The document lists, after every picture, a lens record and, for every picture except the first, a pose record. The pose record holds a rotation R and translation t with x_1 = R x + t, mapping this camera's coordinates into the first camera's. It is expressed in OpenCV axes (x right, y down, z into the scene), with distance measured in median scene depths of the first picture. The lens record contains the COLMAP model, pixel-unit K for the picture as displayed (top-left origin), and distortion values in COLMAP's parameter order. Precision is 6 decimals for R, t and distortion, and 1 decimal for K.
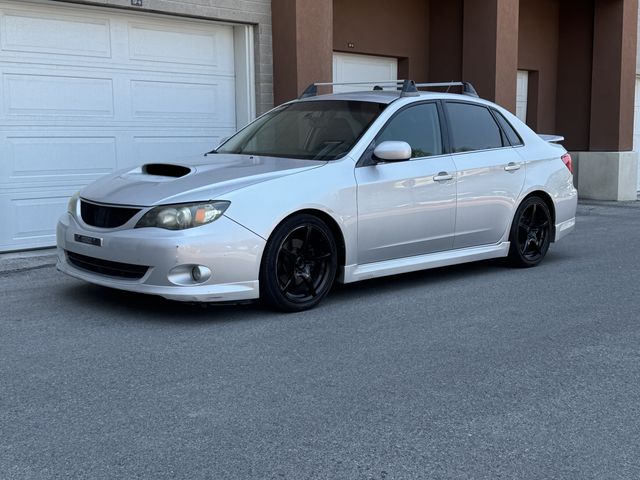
lens RADIAL K [[821.2, 0, 320.0], [0, 821.2, 240.0], [0, 0, 1]] dist [0.175957, -0.421488]
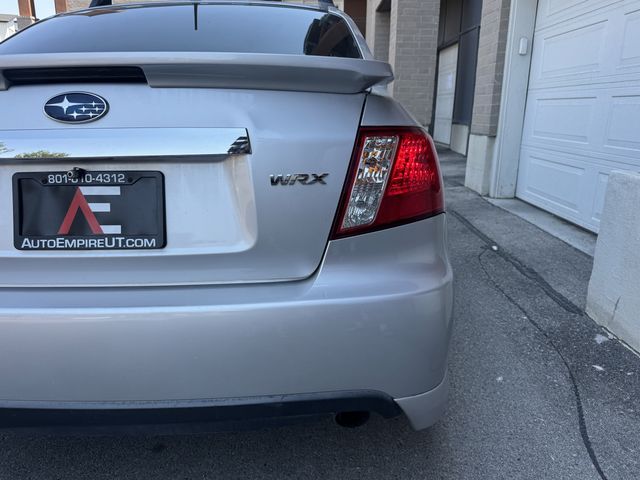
lens RADIAL K [[479.3, 0, 320.0], [0, 479.3, 240.0], [0, 0, 1]] dist [0.059304, -0.093614]
pose [[-0.721438, 0.183039, -0.667850, 0.397942], [-0.090049, 0.931448, 0.352557, -0.198322], [0.686599, 0.314488, -0.655499, 1.694905]]
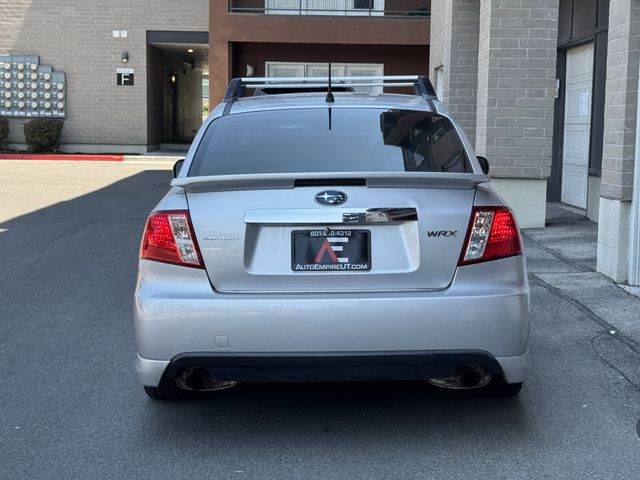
lens RADIAL K [[1135.5, 0, 320.0], [0, 1135.5, 240.0], [0, 0, 1]] dist [0.139458, 0.024193]
pose [[-0.719808, 0.068434, -0.690792, 0.917279], [-0.092936, 0.976670, 0.193594, -0.302968], [0.687924, 0.203550, -0.696655, 2.081433]]
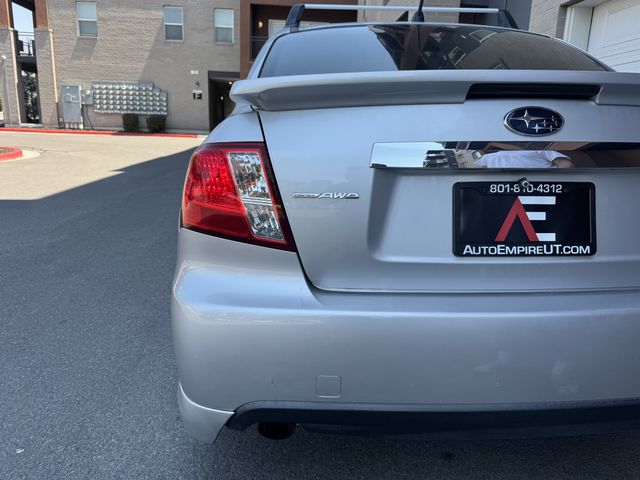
lens RADIAL K [[479.3, 0, 320.0], [0, 479.3, 240.0], [0, 0, 1]] dist [0.059304, -0.093614]
pose [[-0.670309, 0.153839, -0.725961, 0.534865], [-0.117796, 0.943814, 0.308770, -0.177574], [0.732674, 0.292487, -0.614525, 1.569148]]
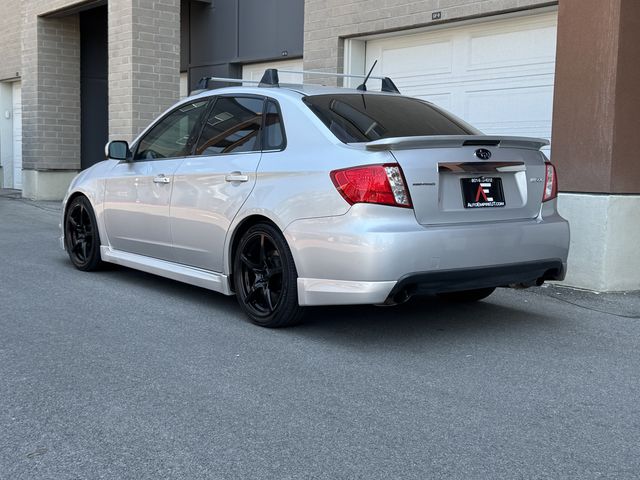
lens RADIAL K [[893.2, 0, 320.0], [0, 893.2, 240.0], [0, 0, 1]] dist [0.127918, -0.051457]
pose [[-0.151055, 0.085033, -0.984861, 1.257485], [-0.145297, 0.983563, 0.107206, -0.160880], [0.977789, 0.159292, -0.136217, 1.477335]]
